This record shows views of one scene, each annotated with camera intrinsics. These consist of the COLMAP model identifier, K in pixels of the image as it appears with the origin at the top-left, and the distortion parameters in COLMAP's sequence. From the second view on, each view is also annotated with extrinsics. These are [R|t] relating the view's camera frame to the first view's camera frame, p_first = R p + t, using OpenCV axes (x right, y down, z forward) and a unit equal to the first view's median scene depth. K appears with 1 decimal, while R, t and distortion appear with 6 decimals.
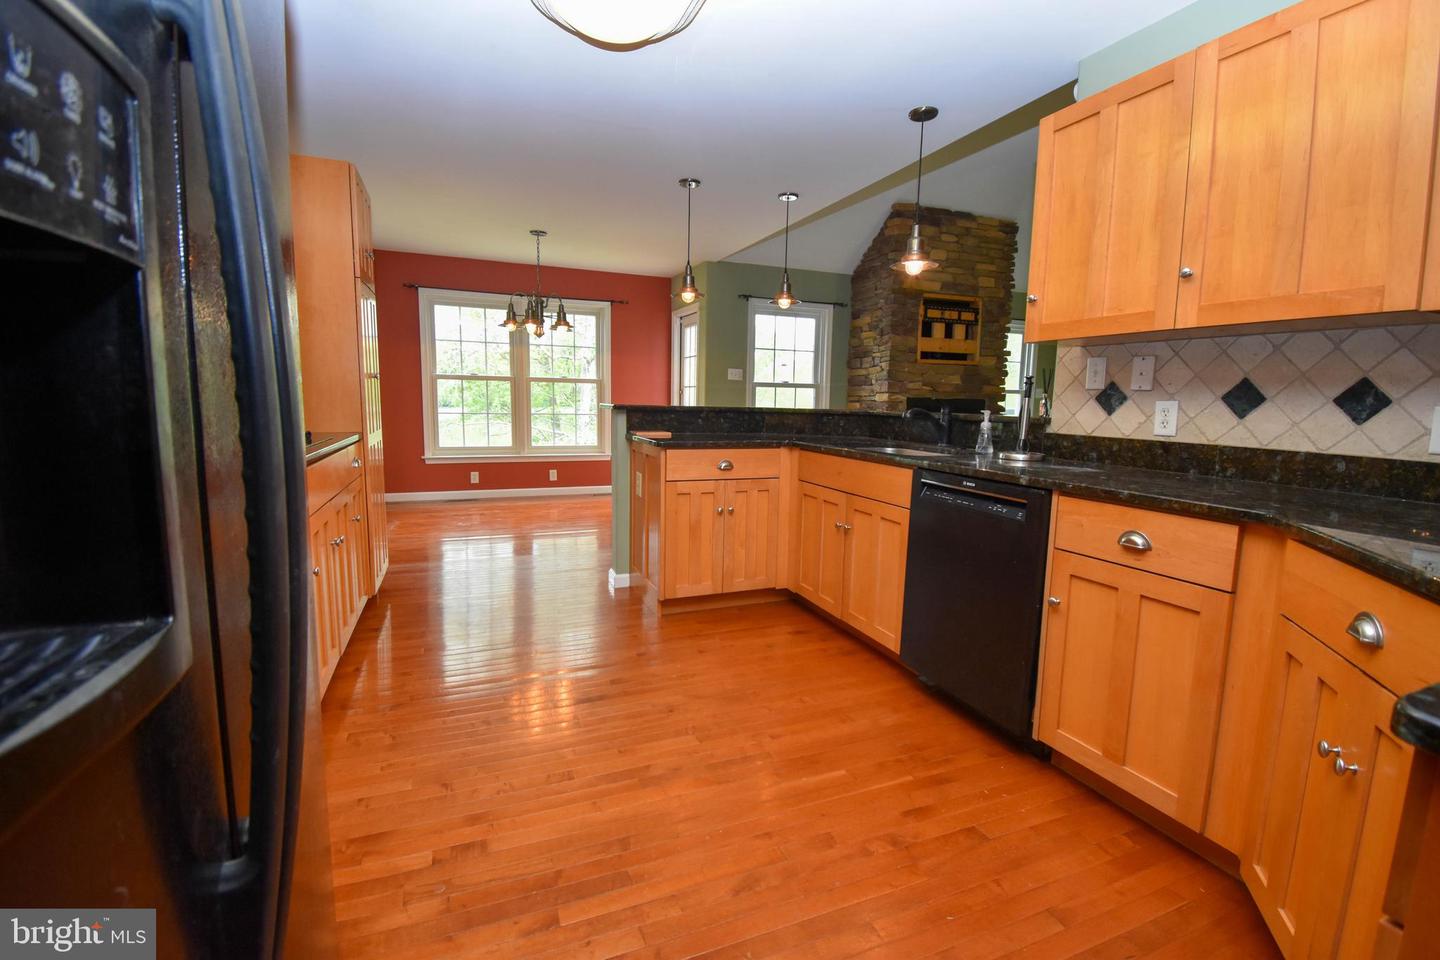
lens RADIAL K [[635.5, 0, 720.0], [0, 635.5, 480.0], [0, 0, 1]] dist [0.022822, -0.026992]
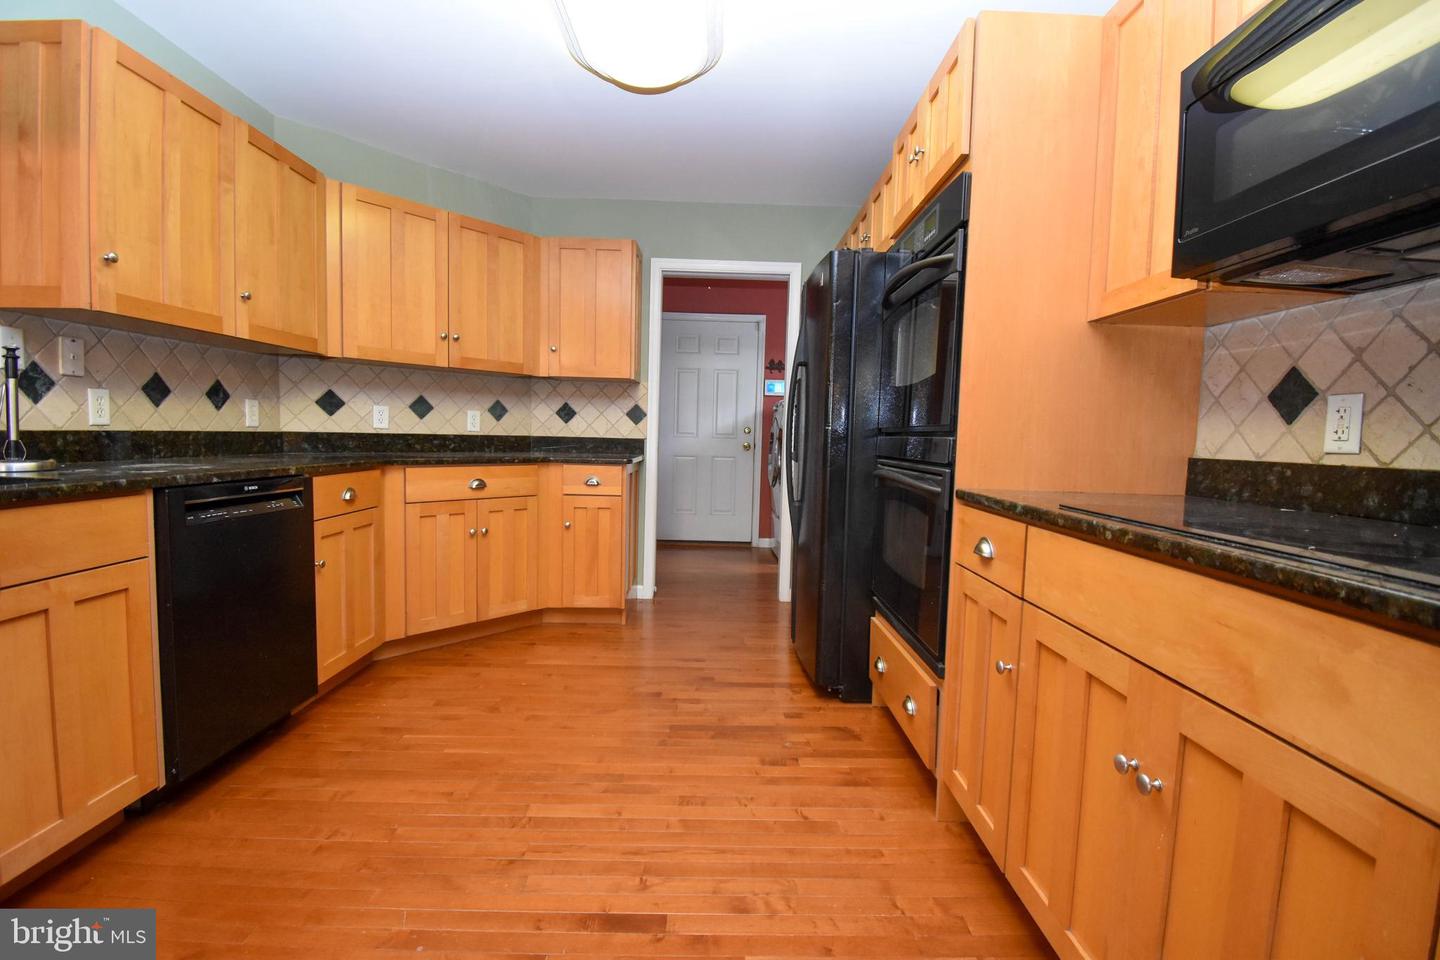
lens RADIAL K [[635.5, 0, 720.0], [0, 635.5, 480.0], [0, 0, 1]] dist [0.022822, -0.026992]
pose [[-0.929185, -0.071623, 0.362610, -0.179156], [0.002176, 0.979969, 0.199139, -0.060224], [-0.369609, 0.185826, -0.910416, 0.525391]]
